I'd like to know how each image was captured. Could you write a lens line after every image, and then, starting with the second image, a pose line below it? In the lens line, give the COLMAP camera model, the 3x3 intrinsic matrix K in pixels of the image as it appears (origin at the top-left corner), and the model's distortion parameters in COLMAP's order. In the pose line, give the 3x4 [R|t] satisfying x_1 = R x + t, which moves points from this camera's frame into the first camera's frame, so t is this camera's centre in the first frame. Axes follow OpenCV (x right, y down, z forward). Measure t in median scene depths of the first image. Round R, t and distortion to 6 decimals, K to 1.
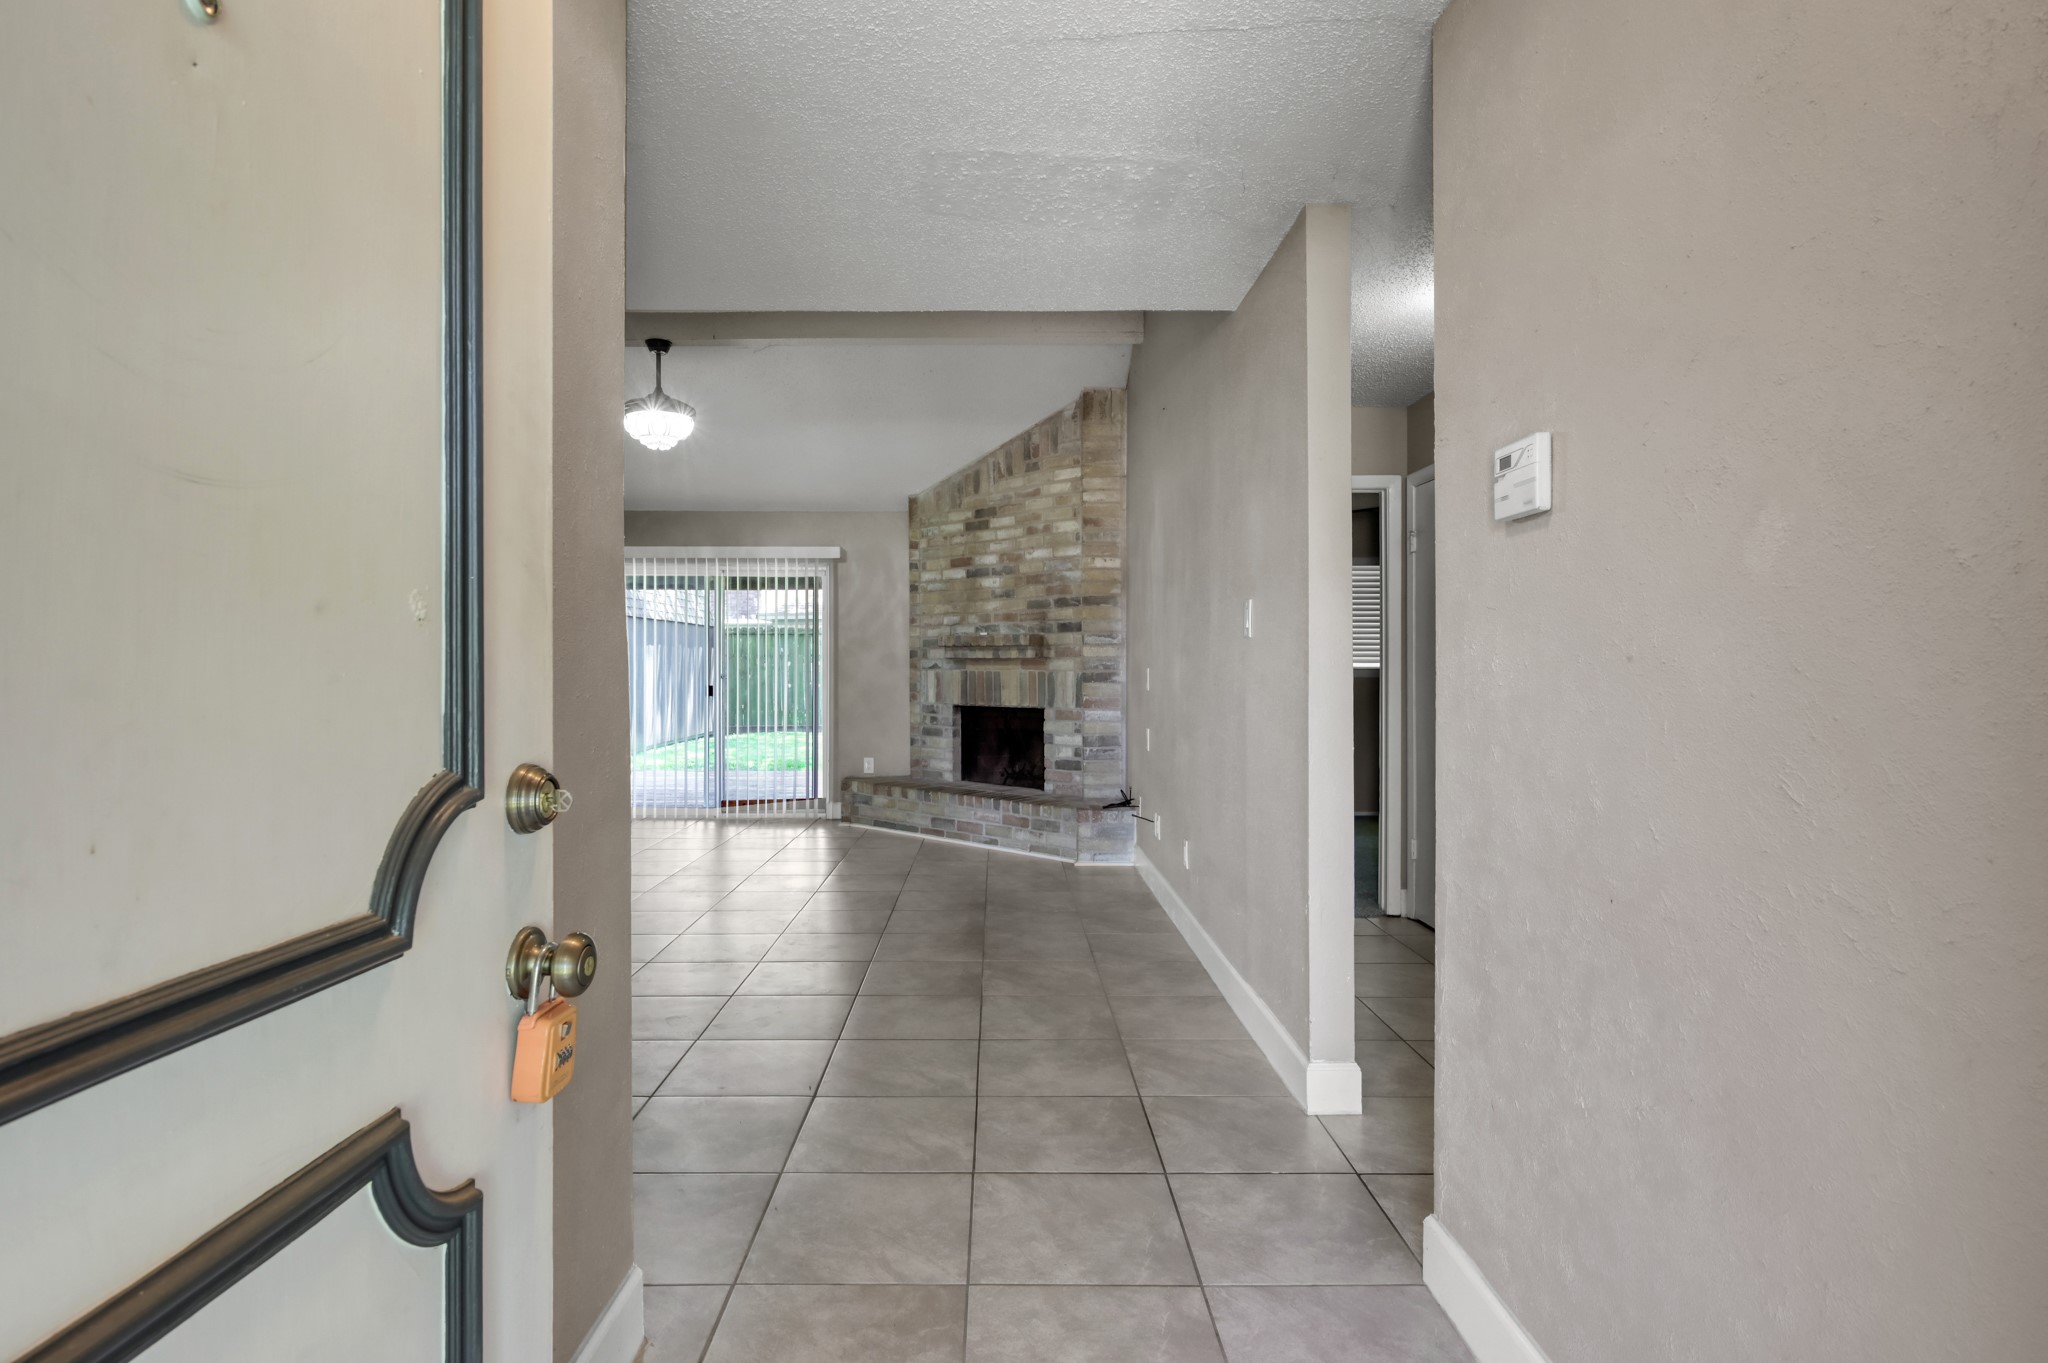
lens RADIAL K [[1089.8, 0, 1002.7], [0, 1089.8, 660.4], [0, 0, 1]] dist [-0.002511, 0.000059]
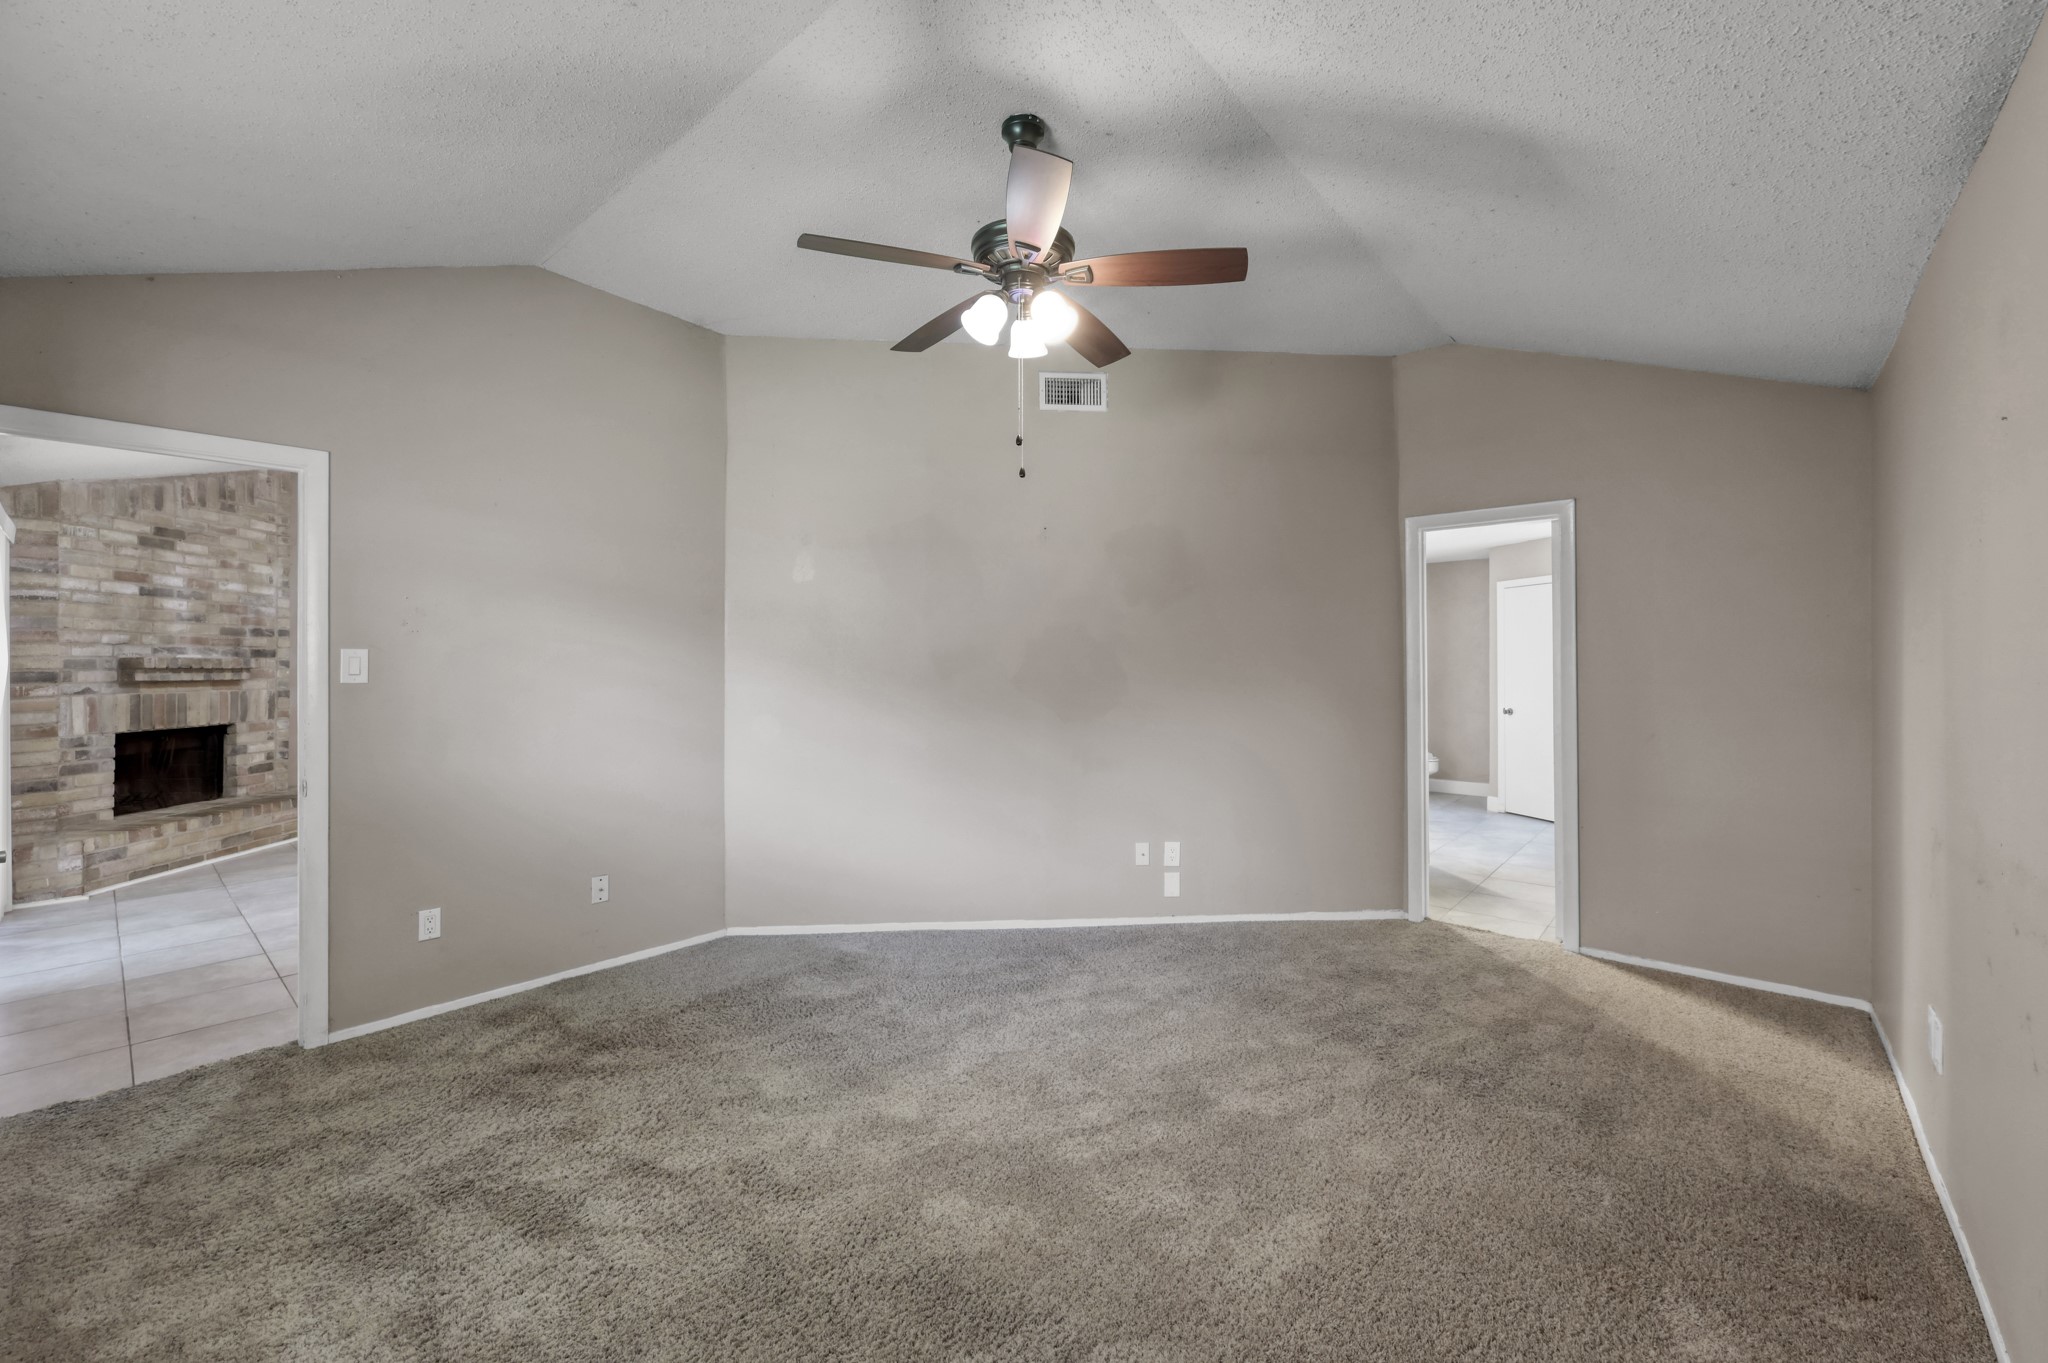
lens RADIAL K [[818.5, 0, 1011.1], [0, 818.5, 684.8], [0, 0, 1]] dist [0.001123, 0.000469]
pose [[-0.735624, -0.017634, 0.677160, -1.102469], [-0.005516, 0.999784, 0.020044, -0.017550], [-0.677367, 0.011010, -0.735563, 1.050592]]
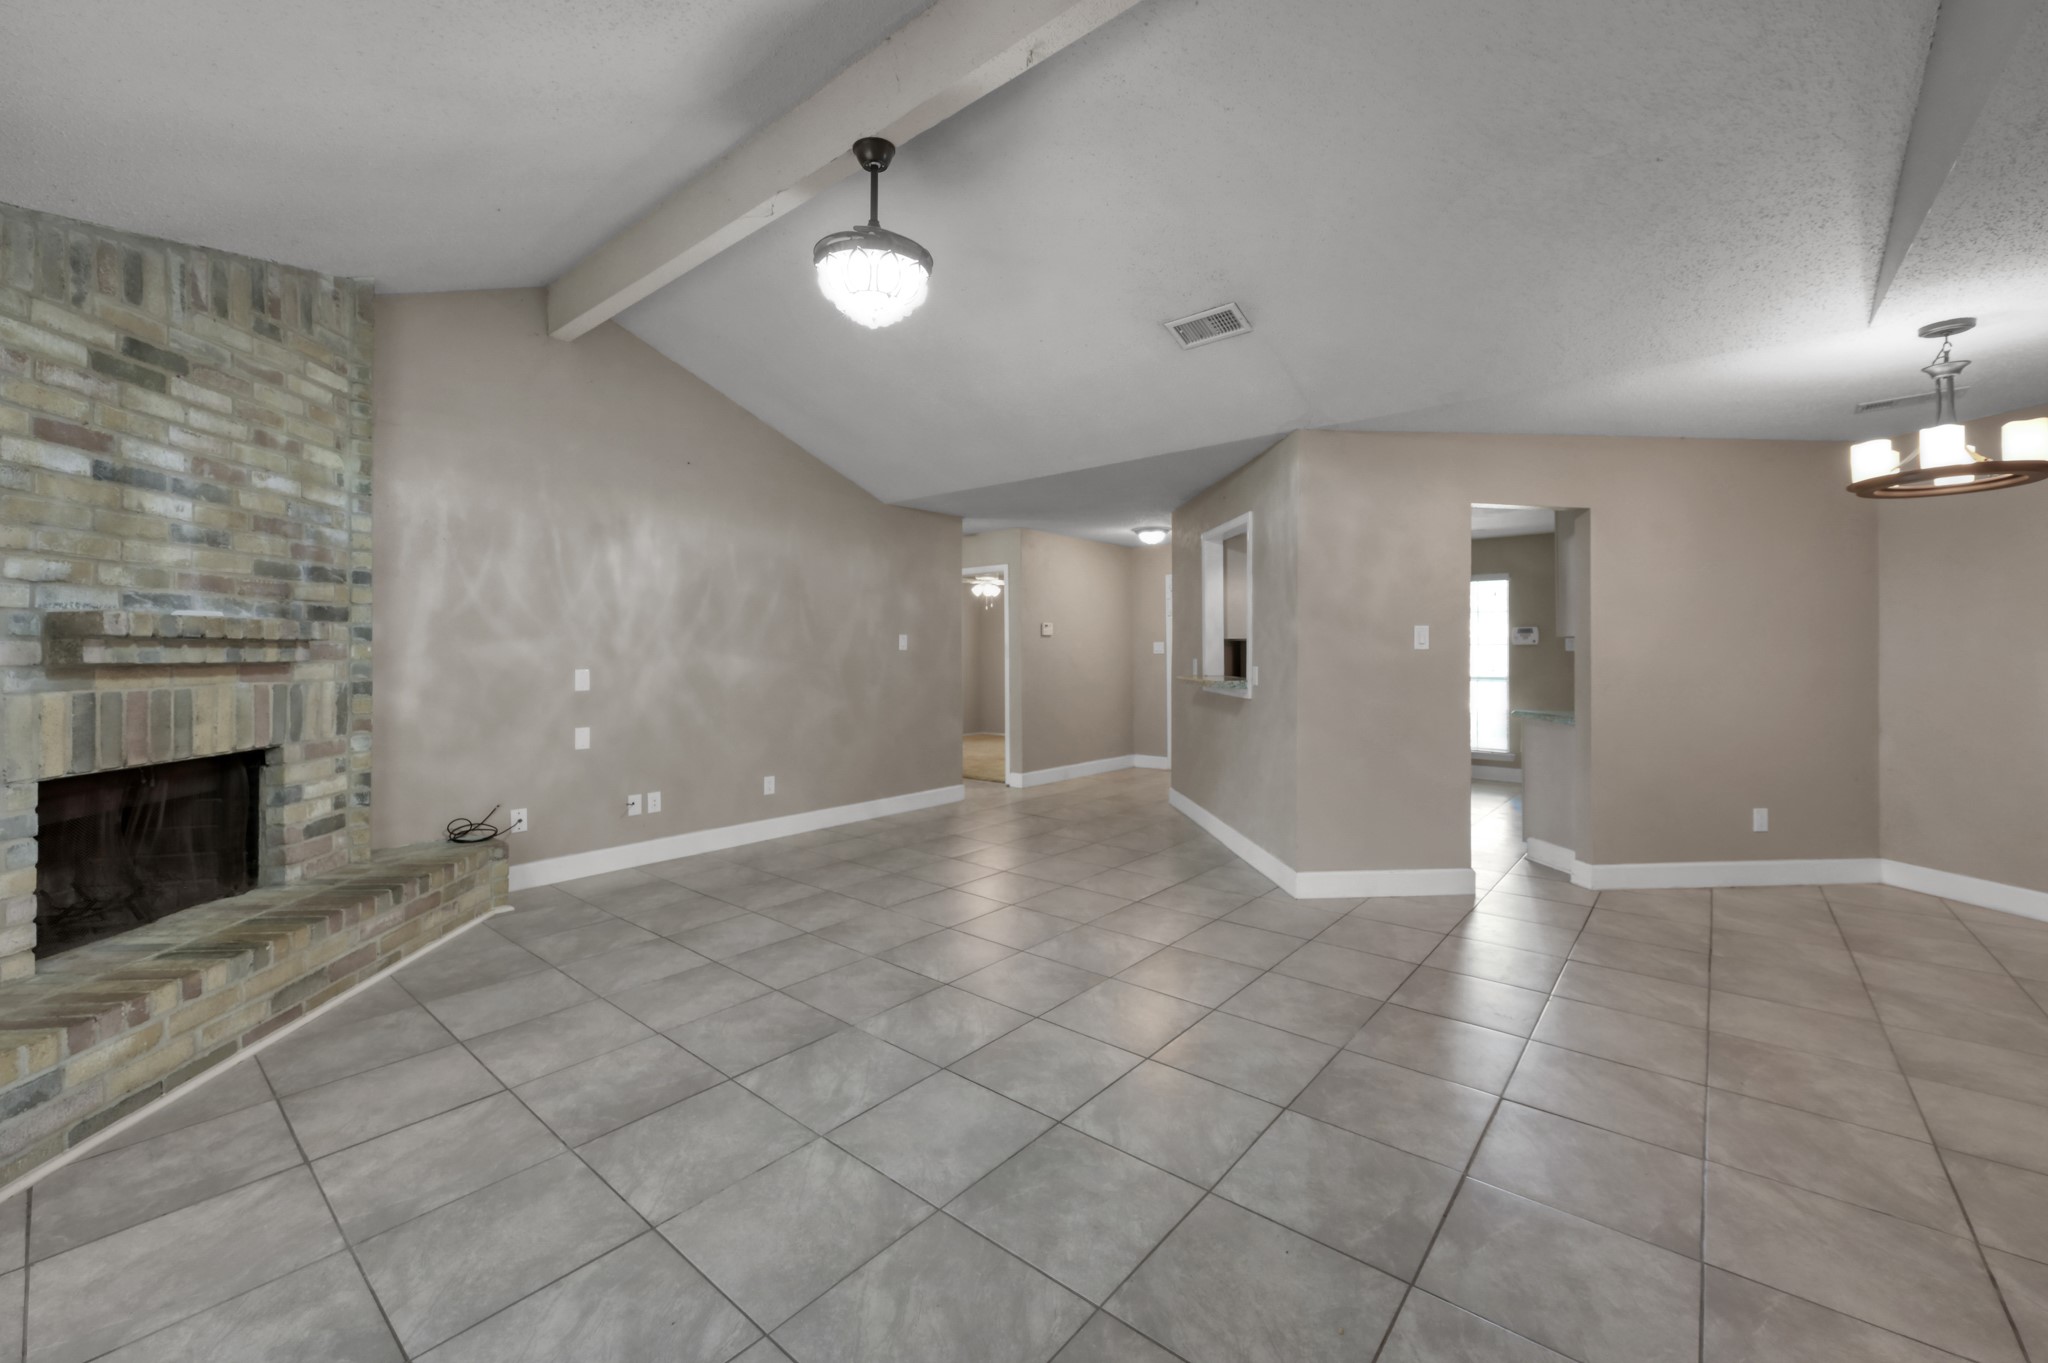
lens RADIAL K [[819.1, 0, 1018.0], [0, 819.1, 664.7], [0, 0, 1]] dist [-0.000237, -0.000362]
pose [[-0.754872, -0.006711, 0.655838, -0.543188], [0.003872, 0.999885, 0.014688, -0.005273], [-0.655861, 0.013627, -0.754759, 1.043740]]
